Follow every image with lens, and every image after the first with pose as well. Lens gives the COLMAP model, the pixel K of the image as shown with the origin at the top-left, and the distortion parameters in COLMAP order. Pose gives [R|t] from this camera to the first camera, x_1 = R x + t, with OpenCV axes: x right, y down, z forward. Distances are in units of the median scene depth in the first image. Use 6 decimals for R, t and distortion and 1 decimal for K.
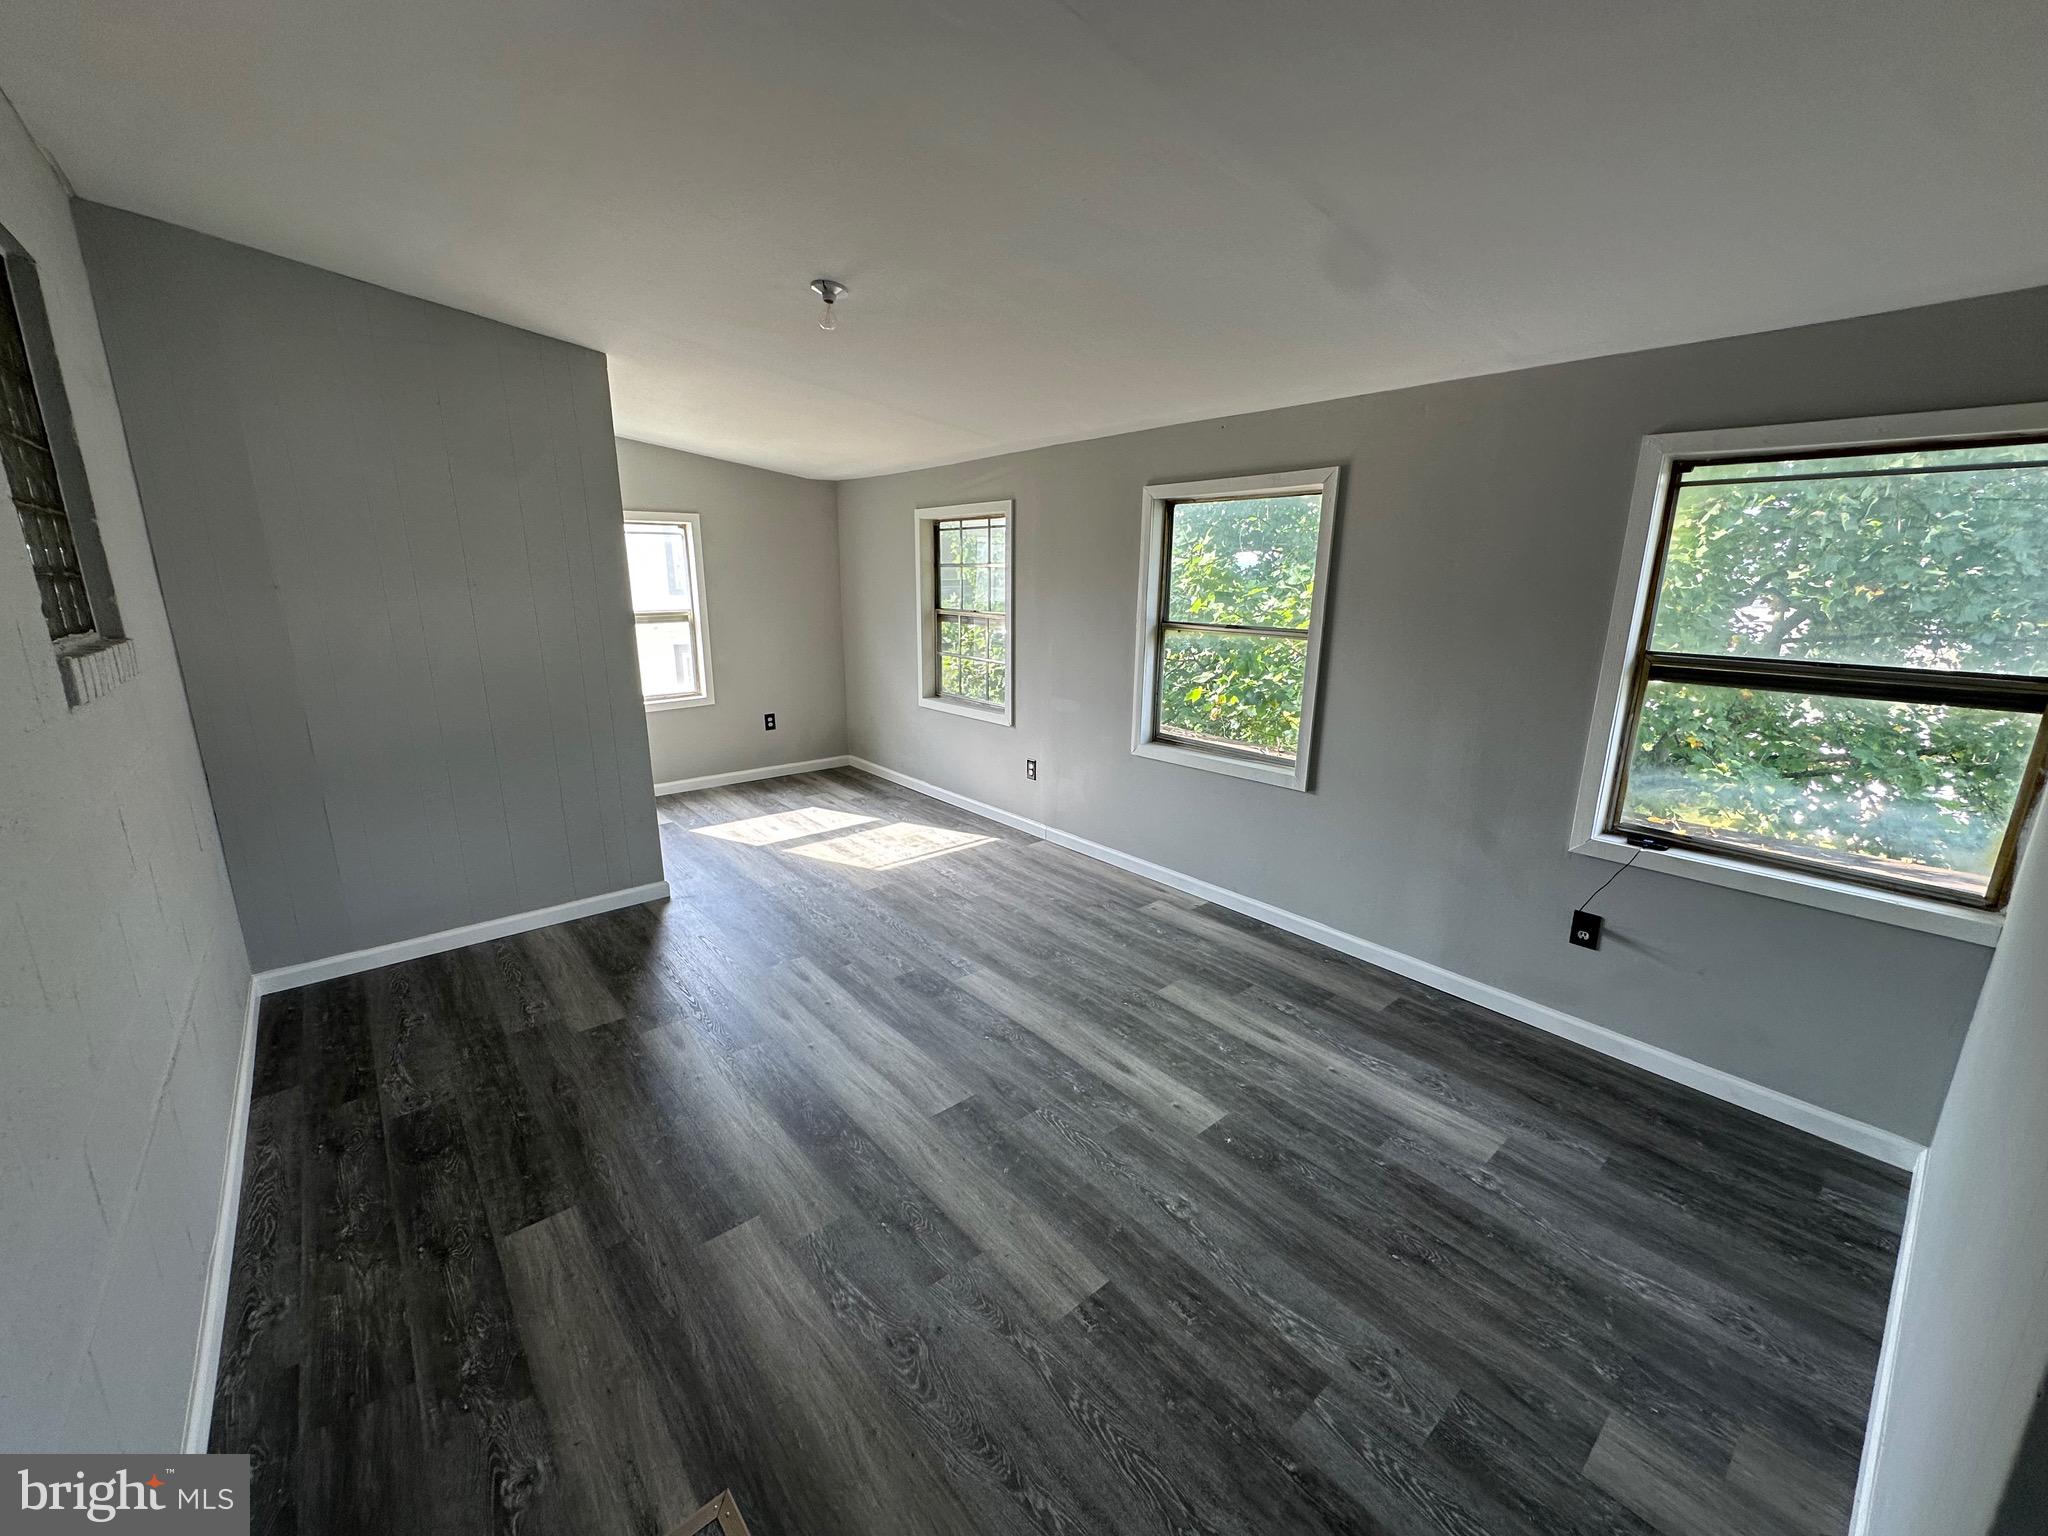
lens RADIAL K [[825.0, 0, 1025.1], [0, 825.0, 771.1], [0, 0, 1]] dist [-0.003566, -0.000187]
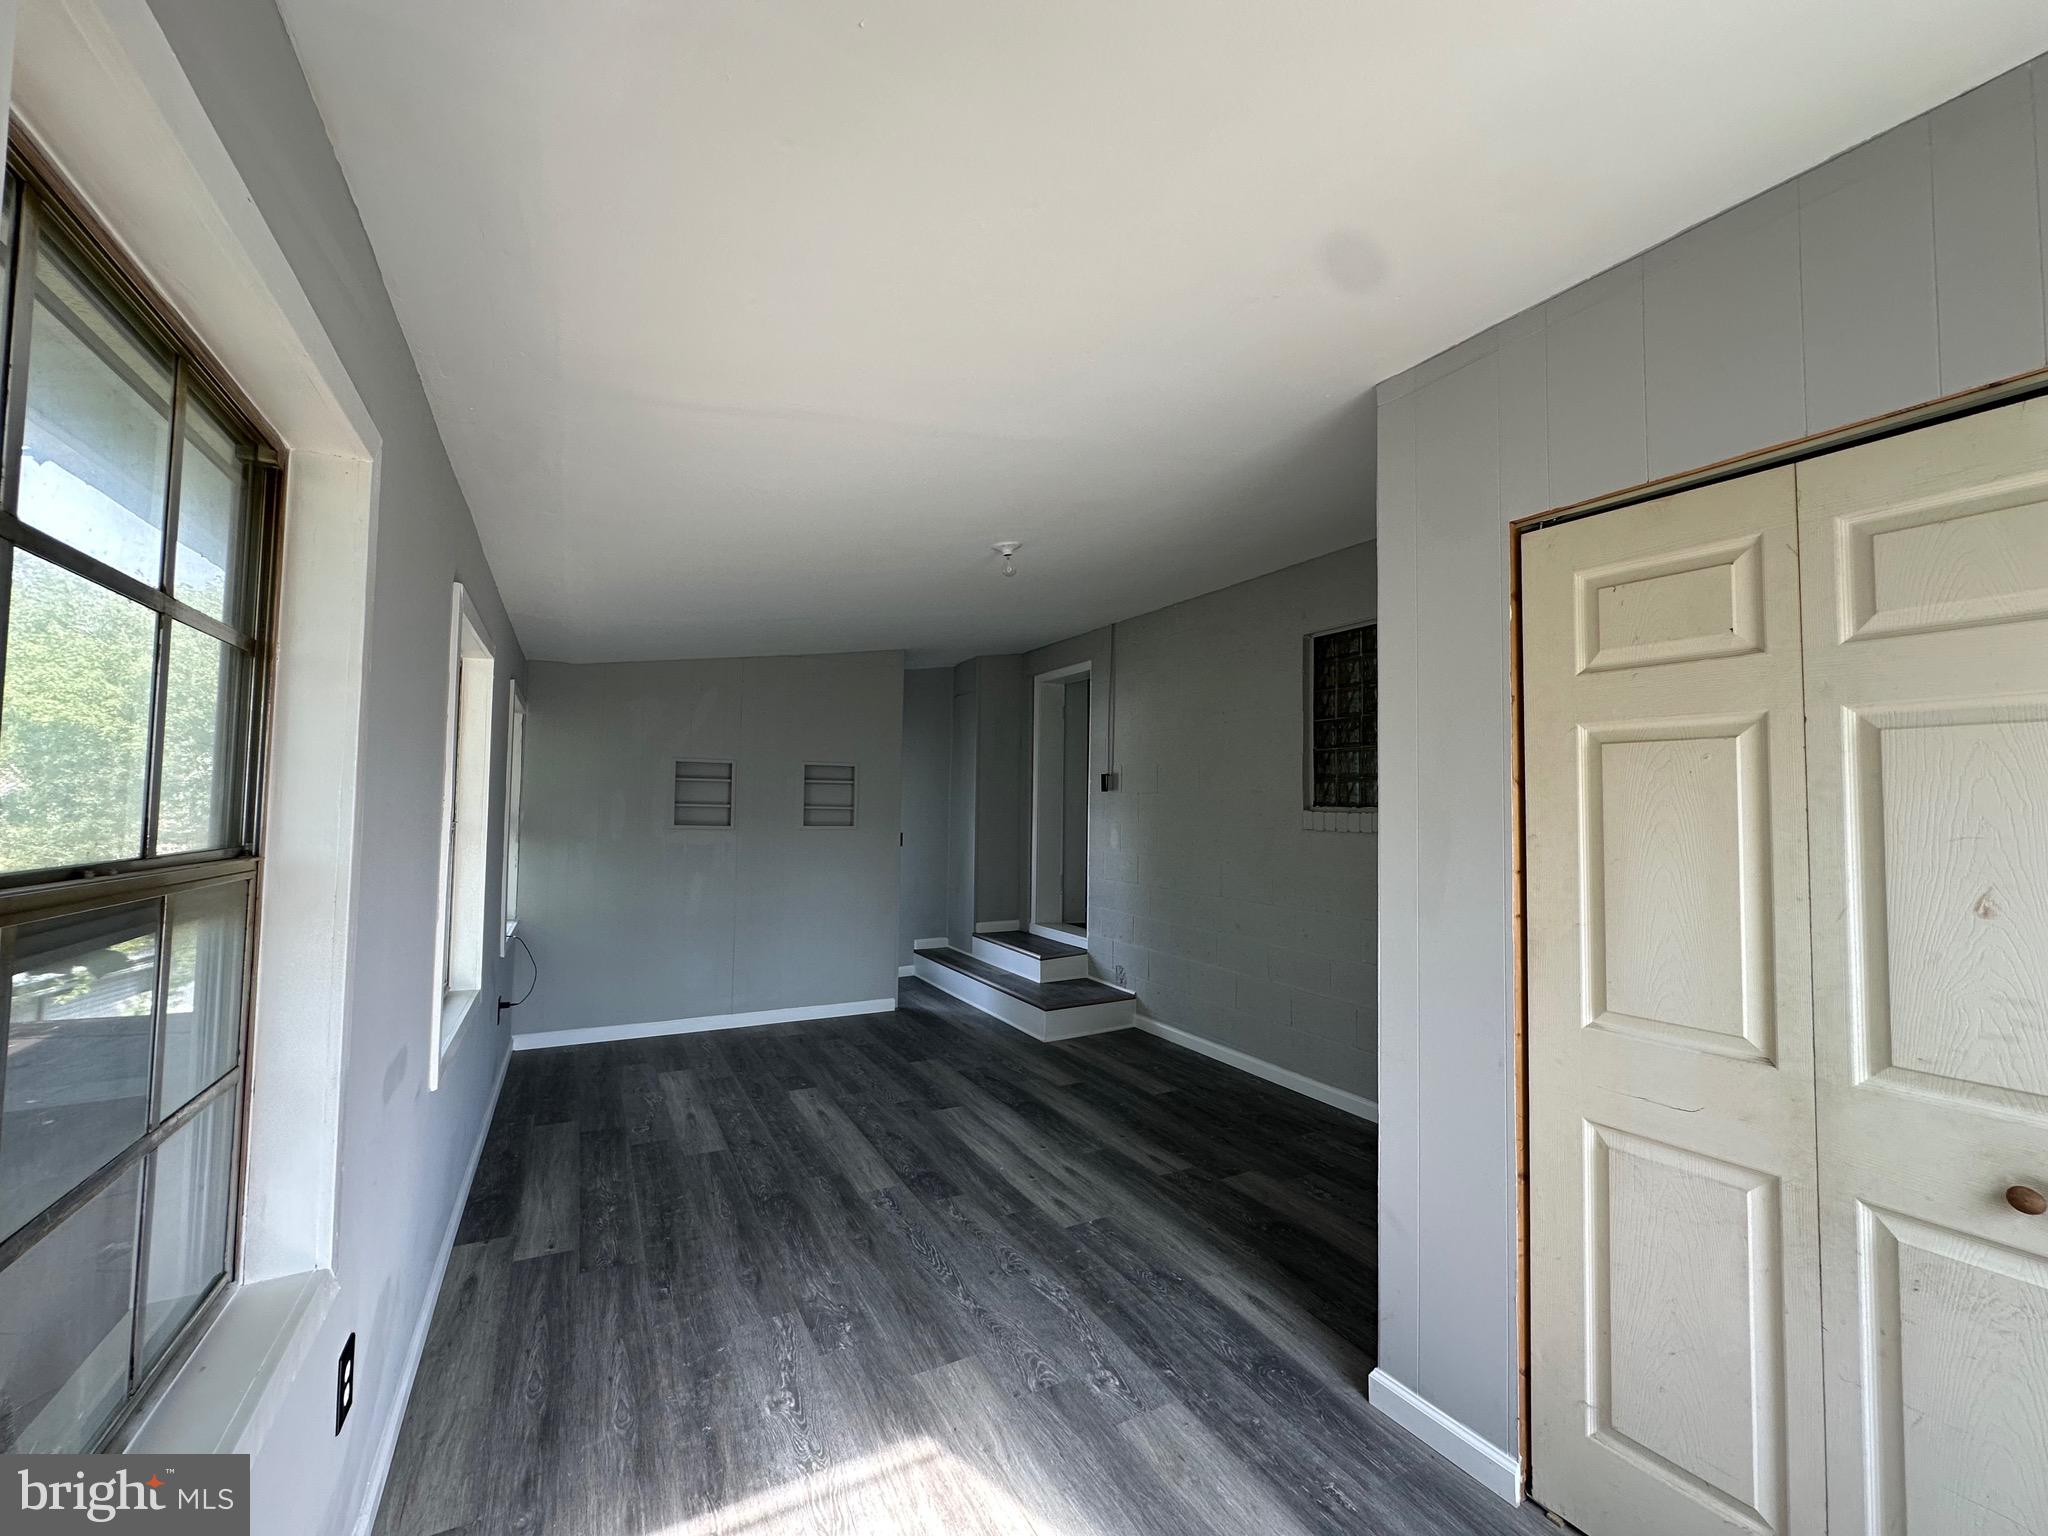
lens RADIAL K [[825.0, 0, 1024.9], [0, 825.0, 771.8], [0, 0, 1]] dist [-0.003566, -0.000187]
pose [[-0.978866, -0.007532, 0.204363, -0.462489], [0.031561, 0.981785, 0.187356, -0.423177], [-0.202051, 0.189847, -0.960798, 2.002389]]
